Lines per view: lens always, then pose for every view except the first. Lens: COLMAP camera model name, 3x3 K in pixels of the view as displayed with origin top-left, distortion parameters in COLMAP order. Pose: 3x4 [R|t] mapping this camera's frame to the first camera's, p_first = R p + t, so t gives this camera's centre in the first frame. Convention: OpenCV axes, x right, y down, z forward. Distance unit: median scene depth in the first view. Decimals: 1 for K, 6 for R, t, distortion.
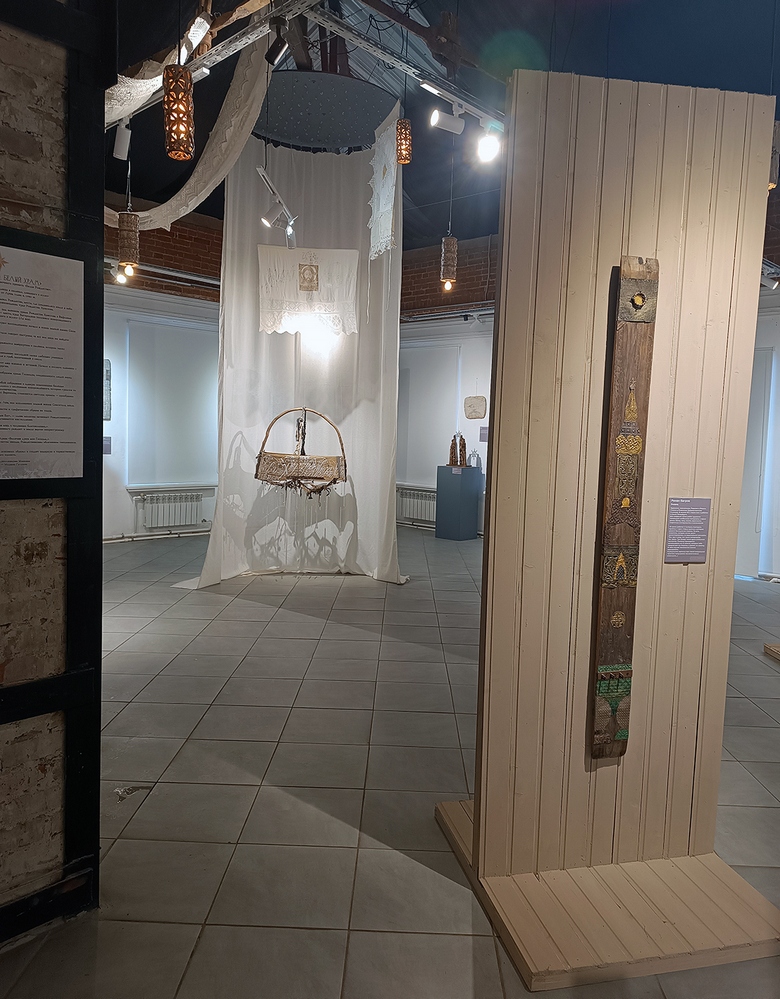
lens RADIAL K [[743.5, 0, 411.0], [0, 743.5, 500.7], [0, 0, 1]] dist [0.054077, -0.157467]
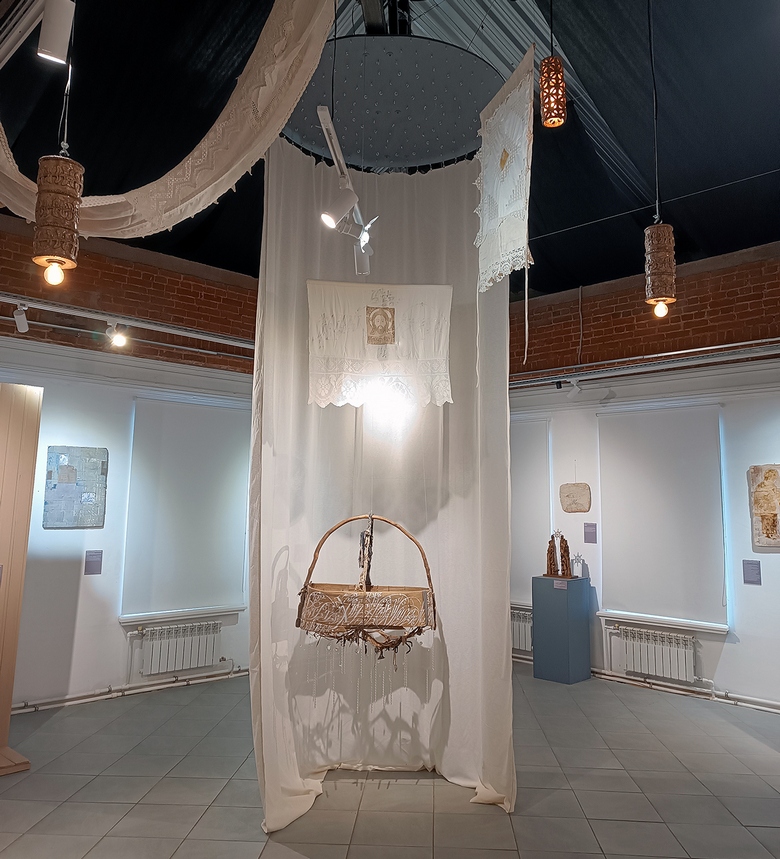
lens RADIAL K [[742.2, 0, 390.0], [0, 742.2, 429.5], [0, 0, 1]] dist [0.016005, -0.001724]
pose [[0.997708, -0.022203, -0.063924, -0.081706], [0.009296, 0.980654, -0.195529, -0.069503], [0.067028, 0.194486, 0.978612, 0.335318]]
